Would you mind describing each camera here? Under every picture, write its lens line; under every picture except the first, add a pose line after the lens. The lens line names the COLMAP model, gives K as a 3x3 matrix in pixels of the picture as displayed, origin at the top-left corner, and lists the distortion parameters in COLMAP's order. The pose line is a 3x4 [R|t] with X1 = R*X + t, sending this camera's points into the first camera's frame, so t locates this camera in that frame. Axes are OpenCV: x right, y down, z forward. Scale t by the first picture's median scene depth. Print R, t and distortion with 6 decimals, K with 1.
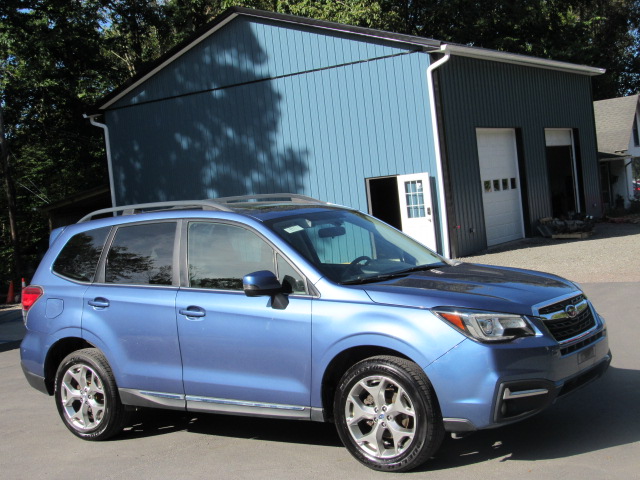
lens RADIAL K [[1015.4, 0, 320.0], [0, 1015.4, 240.0], [0, 0, 1]] dist [-0.109940, 0.087595]
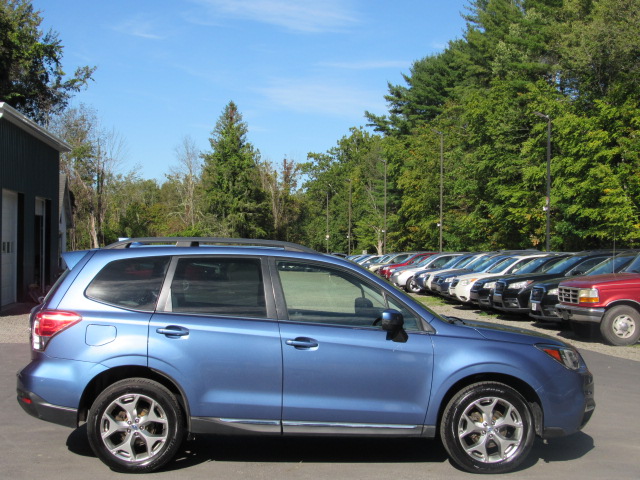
lens RADIAL K [[1010.7, 0, 320.0], [0, 1010.7, 240.0], [0, 0, 1]] dist [-0.096544, 0.161084]
pose [[0.768009, 0.109052, 0.631086, -0.710644], [-0.059996, 0.993314, -0.098633, 0.059004], [-0.637623, 0.037888, 0.769417, 0.128899]]
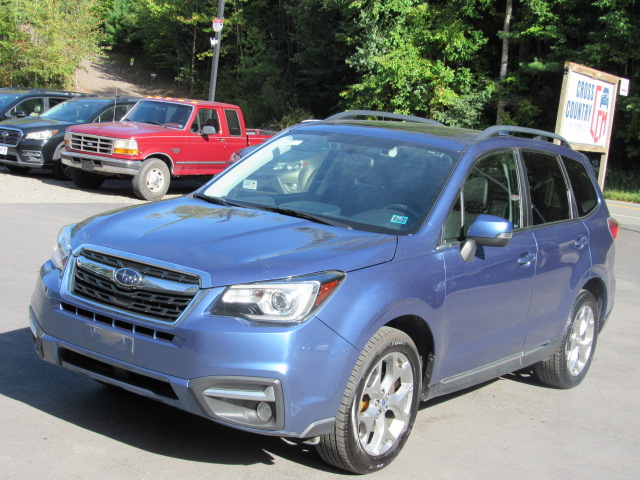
lens RADIAL K [[1008.1, 0, 317.8], [0, 1008.1, 248.1], [0, 0, 1]] dist [-0.118328, 0.163985]
pose [[0.032218, -0.024830, 0.999172, -0.929125], [-0.070666, 0.997133, 0.027058, 0.050907], [-0.996980, -0.071479, 0.030371, 1.055702]]
